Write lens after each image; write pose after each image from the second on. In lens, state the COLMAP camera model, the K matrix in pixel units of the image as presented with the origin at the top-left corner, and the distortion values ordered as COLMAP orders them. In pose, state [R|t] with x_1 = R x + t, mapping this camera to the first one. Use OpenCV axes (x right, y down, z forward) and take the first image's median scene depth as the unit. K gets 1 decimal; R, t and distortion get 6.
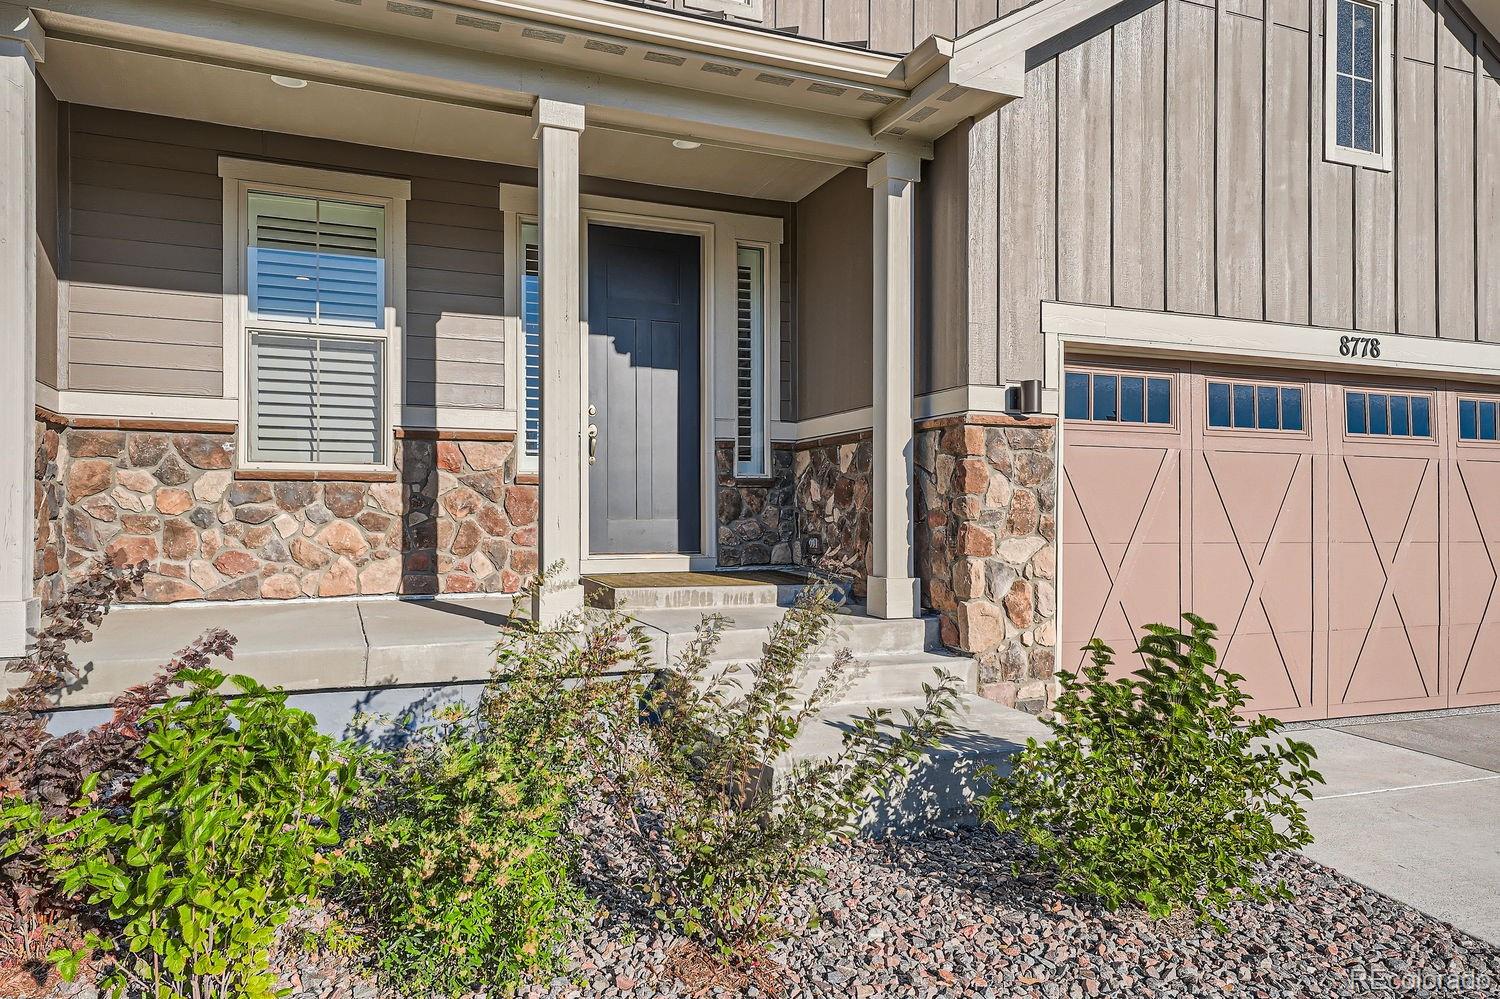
lens RADIAL K [[998.8, 0, 750.9], [0, 998.8, 510.1], [0, 0, 1]] dist [0.021212, 0.002660]
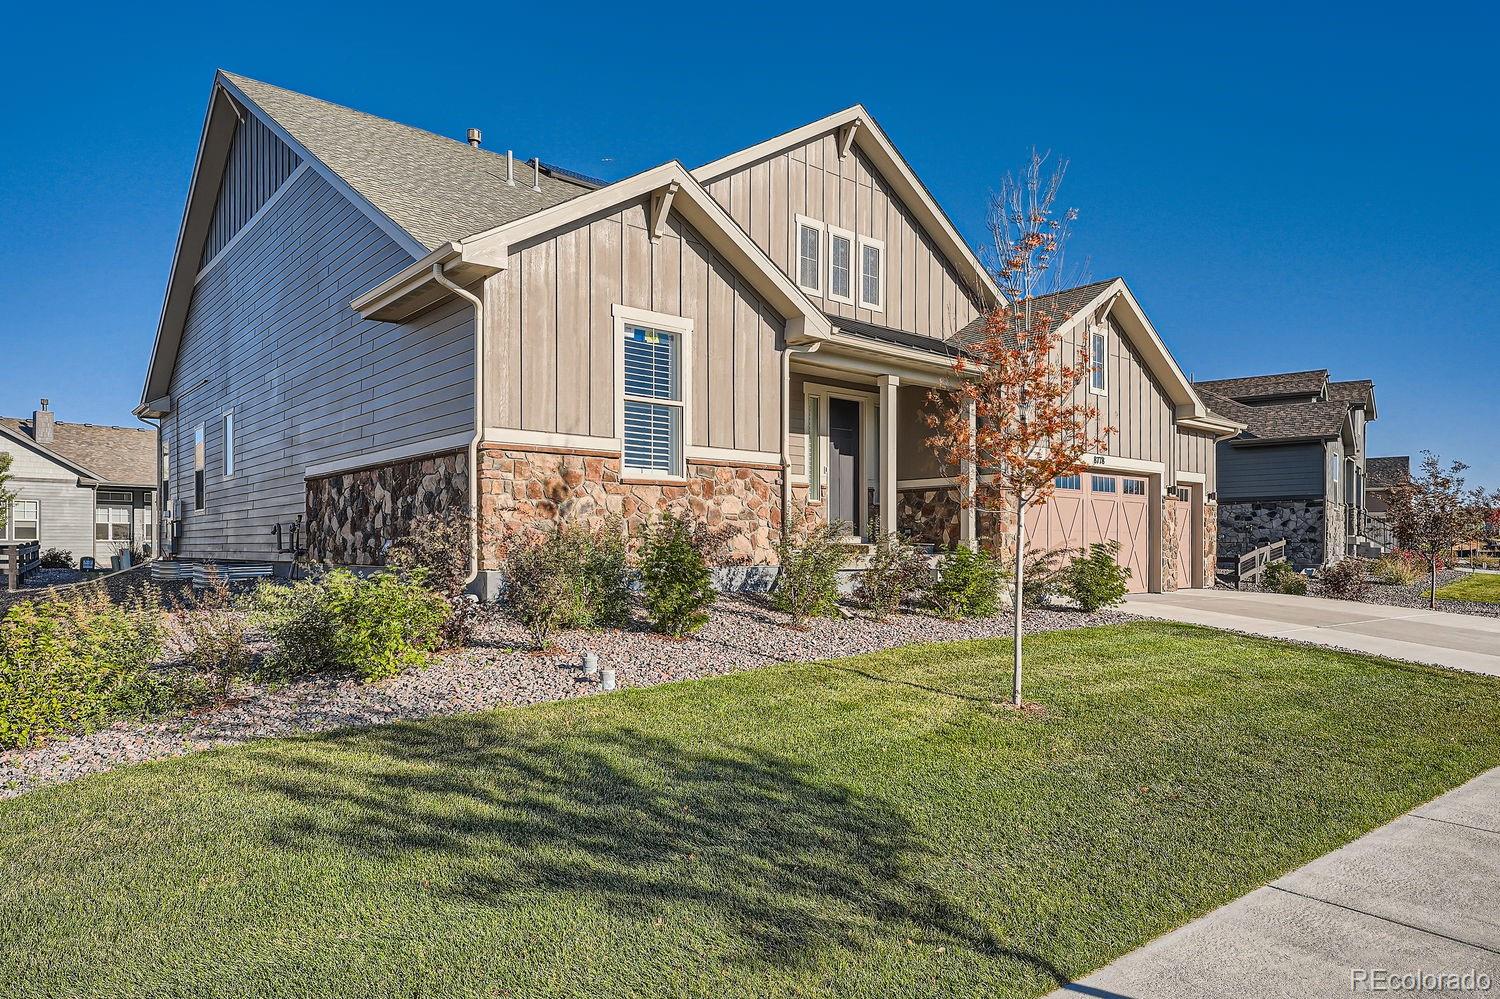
lens RADIAL K [[907.1, 0, 759.6], [0, 907.1, 544.2], [0, 0, 1]] dist [0.021264, 0.001552]
pose [[0.948945, 0.003057, 0.315426, -1.103861], [-0.005487, 0.999962, 0.006815, 0.057115], [-0.315393, -0.008197, 0.948926, -1.114025]]
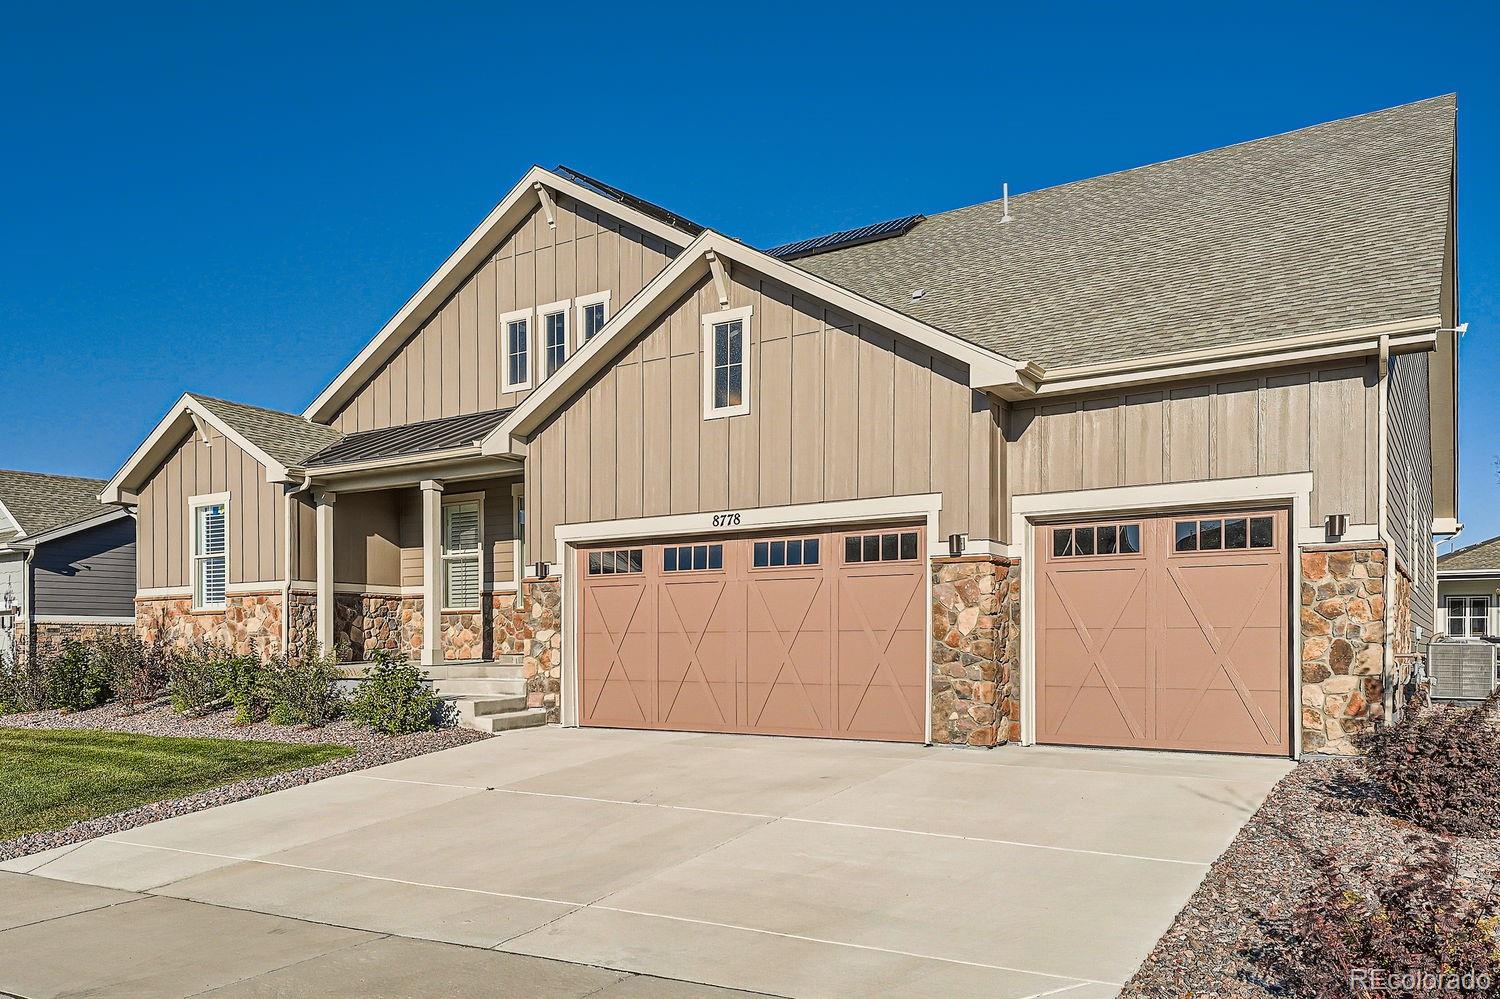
lens RADIAL K [[1138.1, 0, 674.6], [0, 1138.1, 648.4], [0, 0, 1]] dist [0.010109, 0.006653]
pose [[0.566841, -0.004774, -0.823813, 2.257463], [0.011436, 0.999932, 0.002074, 0.057961], [0.823748, -0.010597, 0.566857, -0.205453]]
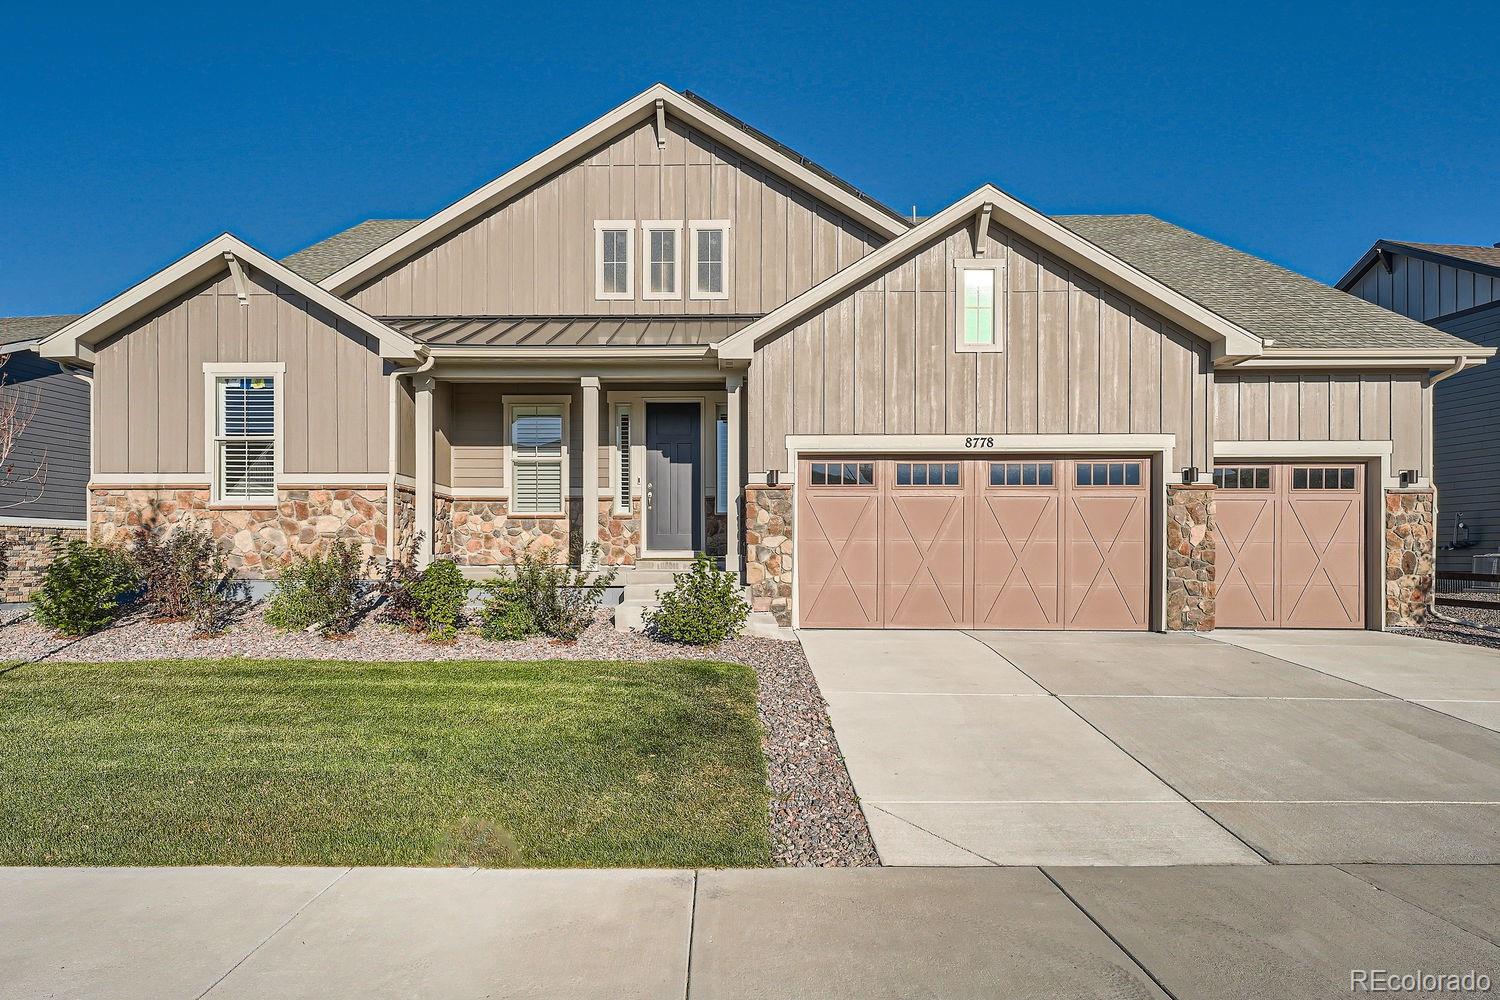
lens RADIAL K [[880.0, 0, 731.4], [0, 880.0, 555.0], [0, 0, 1]] dist [0.005531, -0.000363]
pose [[0.922599, -0.002702, -0.385750, 0.852065], [0.003553, 0.999993, 0.001493, 0.059023], [0.385744, -0.002748, 0.922602, -0.831229]]
